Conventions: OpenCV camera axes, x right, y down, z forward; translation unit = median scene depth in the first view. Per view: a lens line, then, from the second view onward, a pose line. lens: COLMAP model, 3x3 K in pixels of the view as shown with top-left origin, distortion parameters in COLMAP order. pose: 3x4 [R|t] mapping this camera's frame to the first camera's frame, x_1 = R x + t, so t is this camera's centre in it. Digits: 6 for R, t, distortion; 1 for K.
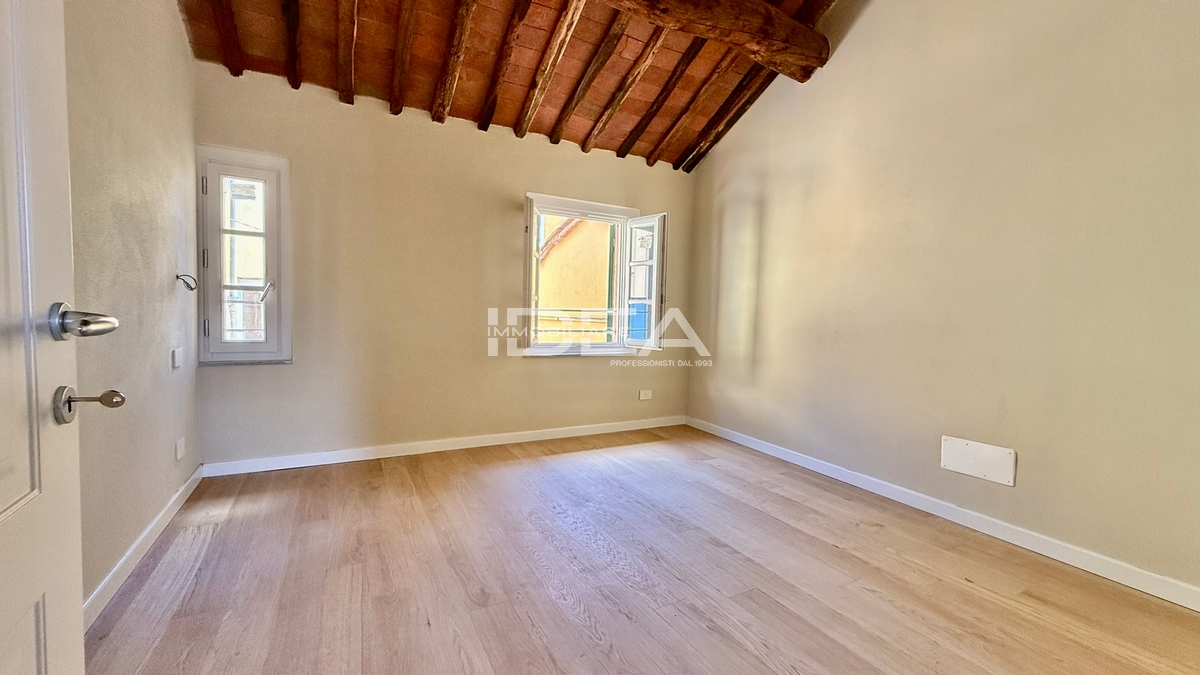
lens RADIAL K [[471.5, 0, 593.2], [0, 471.5, 337.2], [0, 0, 1]] dist [0.001954, 0.000170]
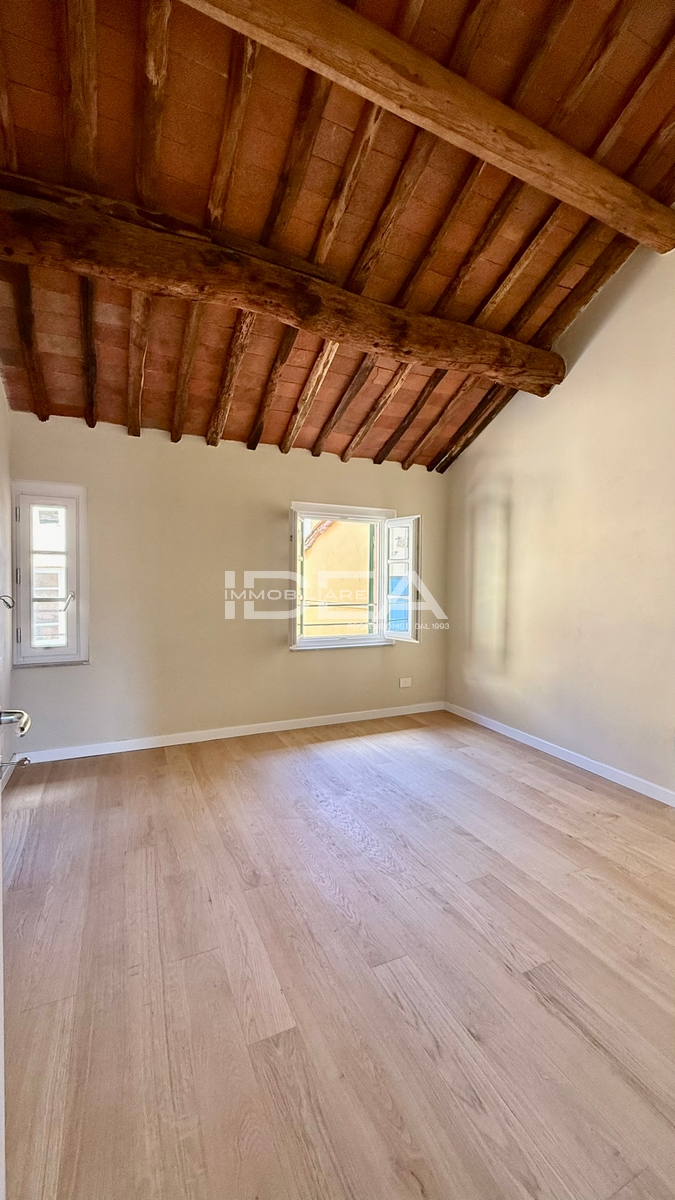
lens RADIAL K [[471.5, 0, 335.3], [0, 471.5, 594.2], [0, 0, 1]] dist [0.001954, 0.000170]
pose [[0.997953, -0.017865, -0.061399, 0.033072], [0.016231, 0.999503, -0.027015, -0.077583], [0.061851, 0.025964, 0.997748, -0.114761]]
